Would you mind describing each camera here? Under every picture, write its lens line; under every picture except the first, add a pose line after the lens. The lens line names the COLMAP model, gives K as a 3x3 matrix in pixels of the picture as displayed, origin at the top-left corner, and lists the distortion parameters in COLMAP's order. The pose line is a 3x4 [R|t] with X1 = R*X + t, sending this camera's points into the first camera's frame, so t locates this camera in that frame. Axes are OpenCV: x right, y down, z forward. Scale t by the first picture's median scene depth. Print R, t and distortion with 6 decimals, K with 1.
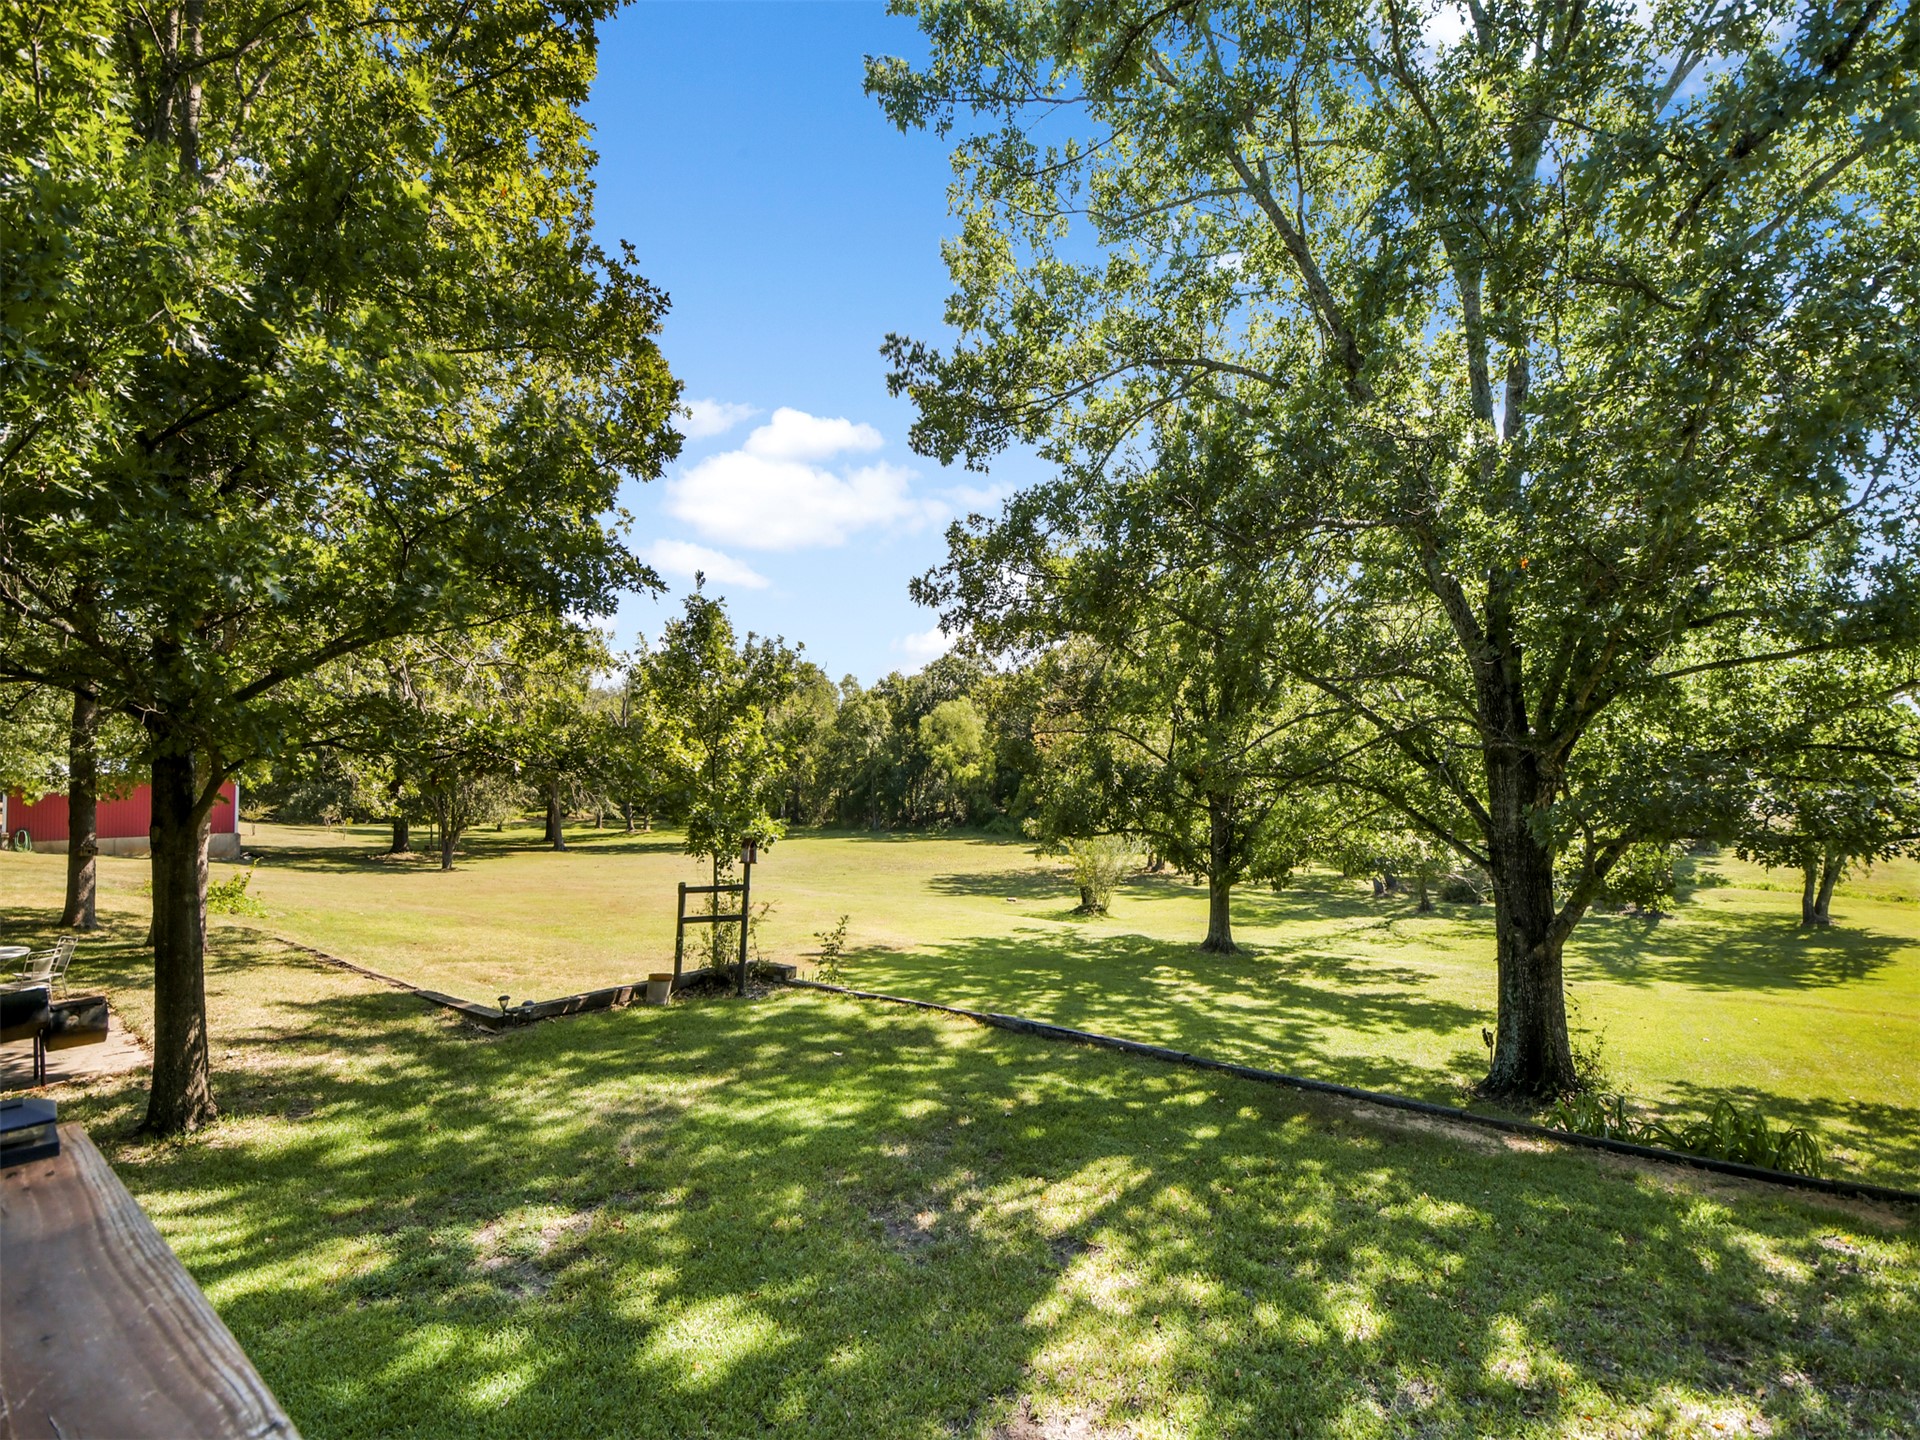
lens RADIAL K [[882.4, 0, 948.8], [0, 882.4, 741.1], [0, 0, 1]] dist [0.003360, 0.000151]
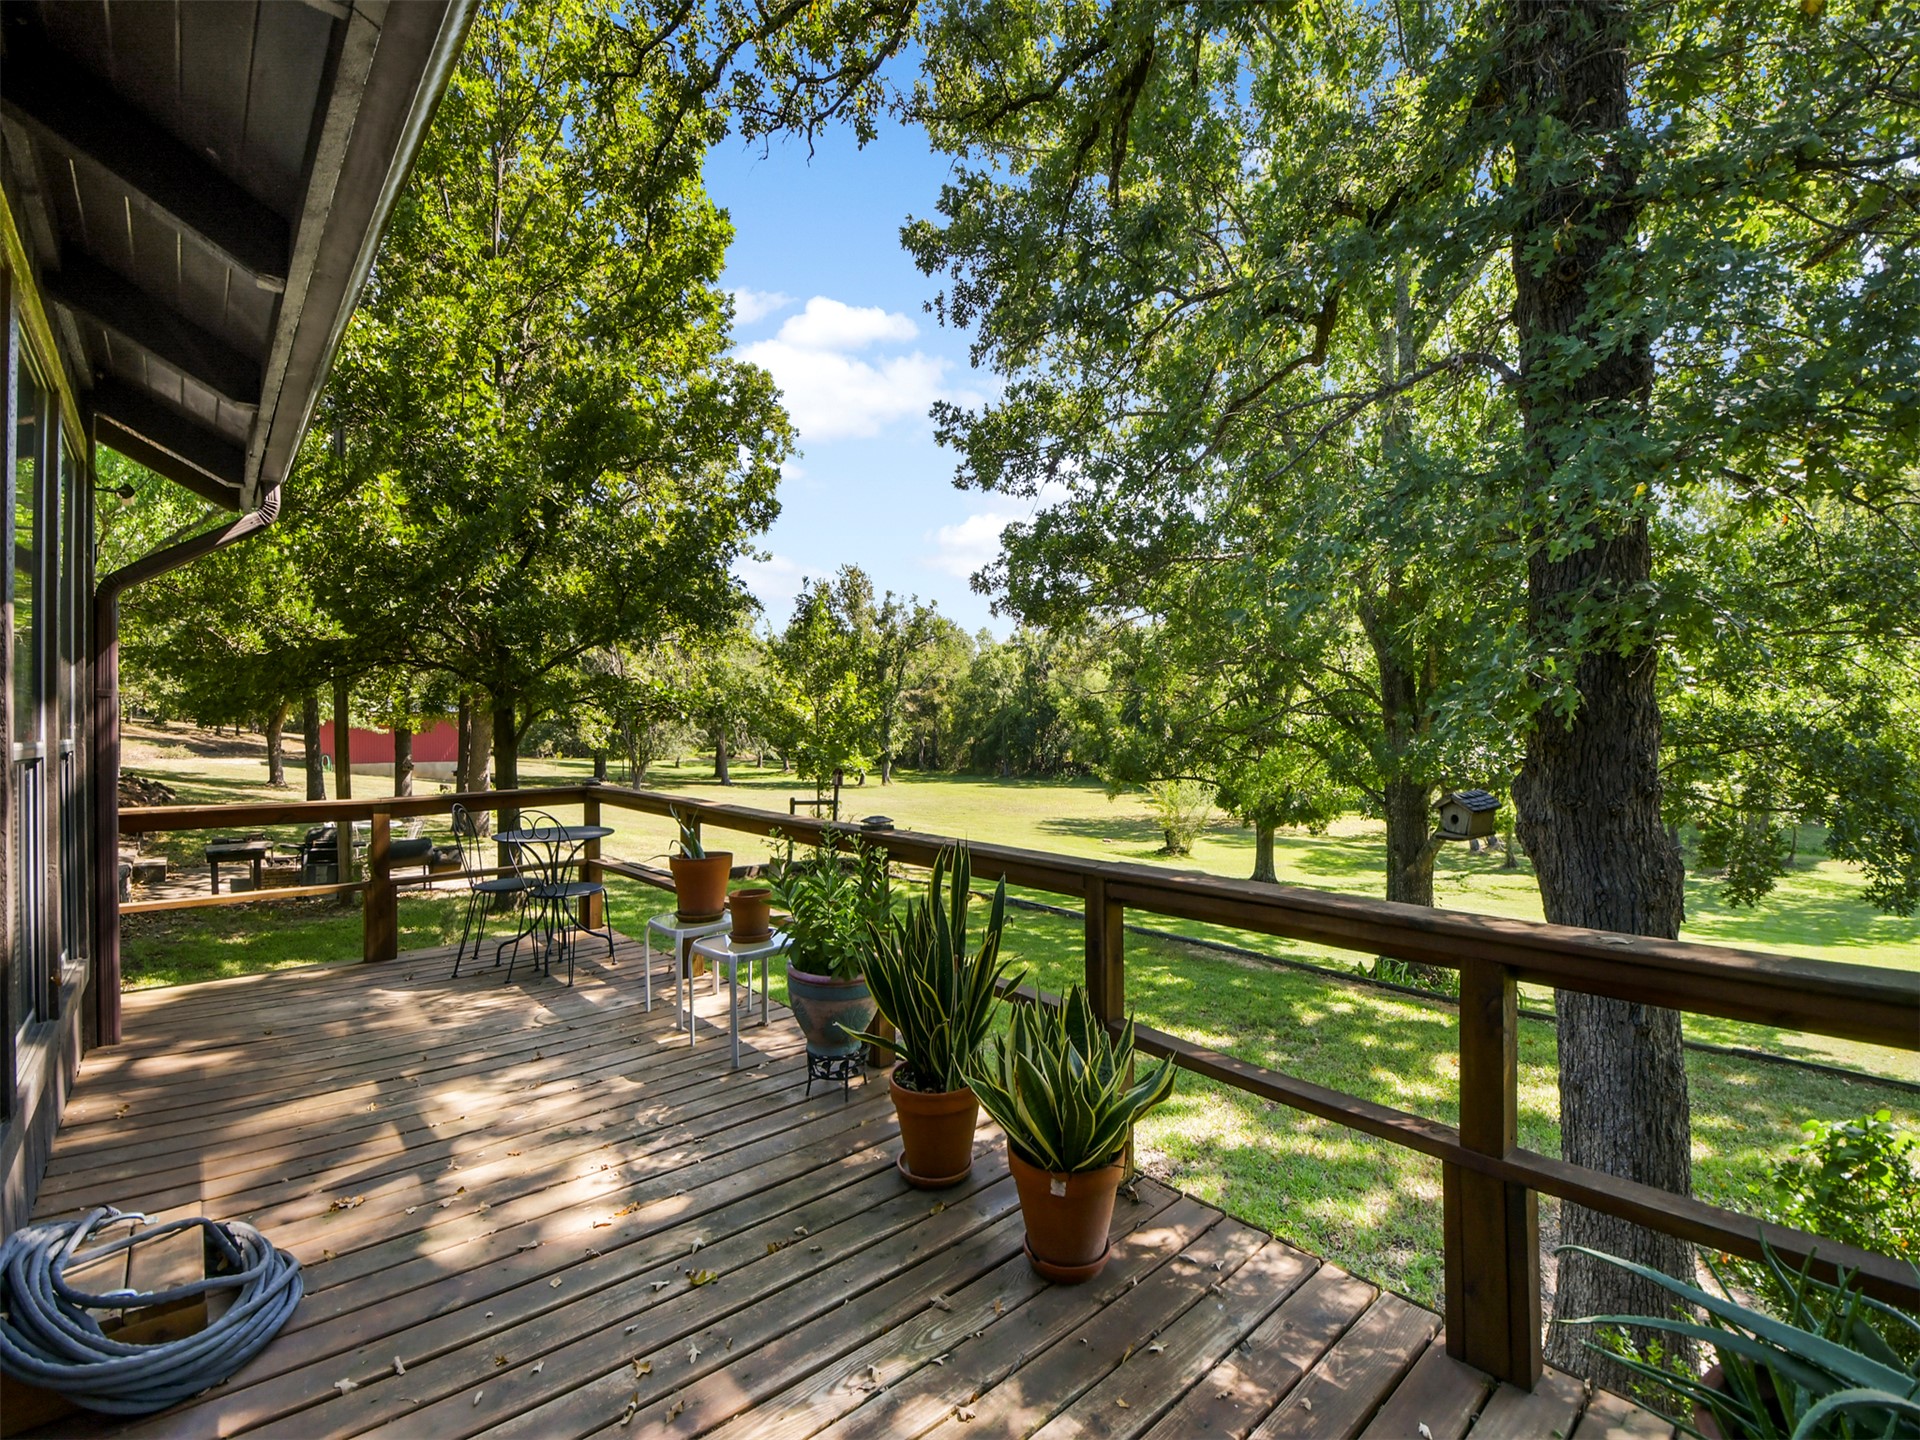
lens RADIAL K [[856.6, 0, 910.5], [0, 856.6, 744.8], [0, 0, 1]] dist [0.000065, -0.000060]
pose [[0.978955, 0.024485, -0.202602, 0.079124], [-0.011842, 0.997919, 0.063384, -0.007606], [0.203733, -0.059651, 0.977208, -0.149552]]
